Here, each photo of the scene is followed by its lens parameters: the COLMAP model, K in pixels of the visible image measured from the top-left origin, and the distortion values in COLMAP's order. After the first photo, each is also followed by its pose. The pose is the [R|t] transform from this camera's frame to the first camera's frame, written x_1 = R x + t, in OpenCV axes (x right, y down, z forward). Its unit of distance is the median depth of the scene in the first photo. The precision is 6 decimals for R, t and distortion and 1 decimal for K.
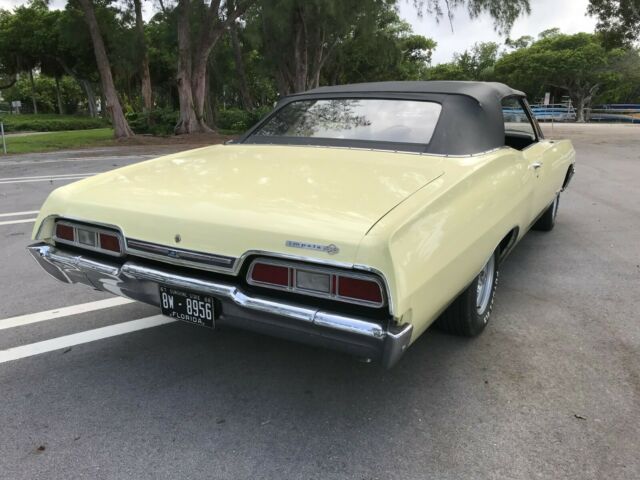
lens RADIAL K [[517.1, 0, 317.5], [0, 517.1, 234.2], [0, 0, 1]] dist [0.015554, 0.001921]
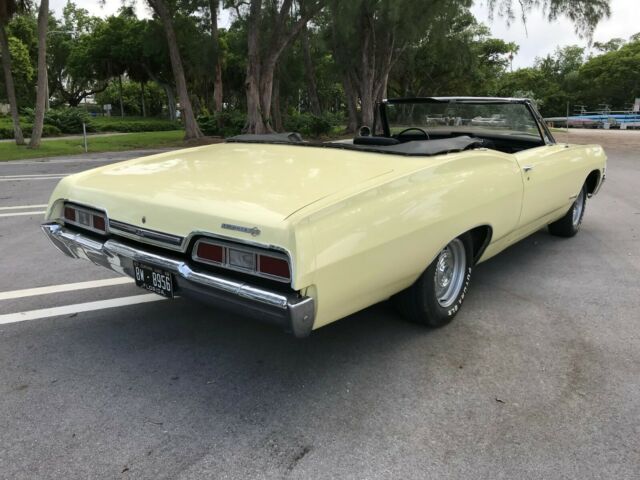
lens RADIAL K [[511.3, 0, 320.0], [0, 511.3, 240.0], [0, 0, 1]] dist [0.011062, 0.002221]
pose [[0.991067, 0.040076, -0.127199, 0.177505], [-0.039396, 0.999193, 0.007859, 0.018755], [0.127411, -0.002778, 0.991846, -0.064484]]
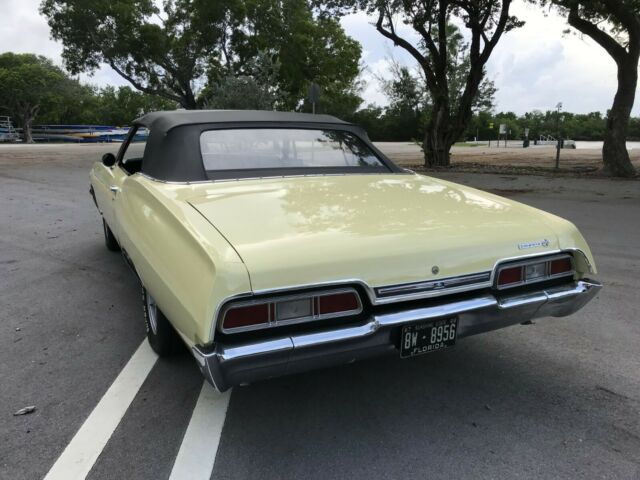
lens RADIAL K [[518.1, 0, 320.4], [0, 518.1, 230.2], [0, 0, 1]] dist [0.015713, -0.005592]
pose [[0.561987, -0.164347, 0.810655, -0.782658], [0.200502, 0.977900, 0.059255, -0.112592], [-0.802477, 0.129238, 0.582519, 0.373602]]
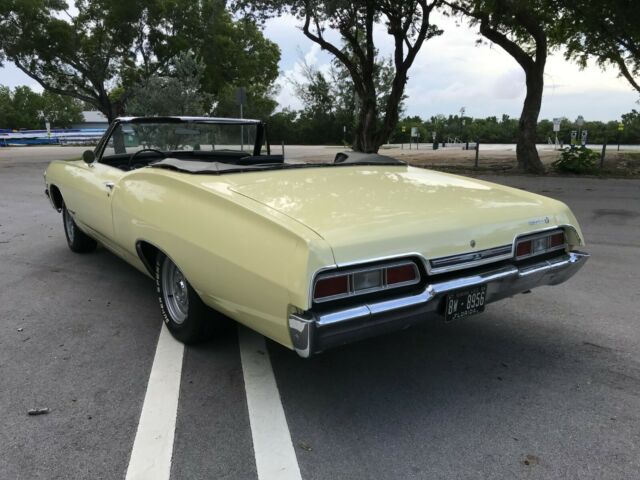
lens RADIAL K [[511.3, 0, 320.0], [0, 511.3, 240.0], [0, 0, 1]] dist [0.011062, 0.002221]
pose [[0.424508, -0.192607, 0.884701, -0.924025], [0.218937, 0.969952, 0.106113, -0.127010], [-0.878555, 0.148648, 0.453921, 0.504441]]
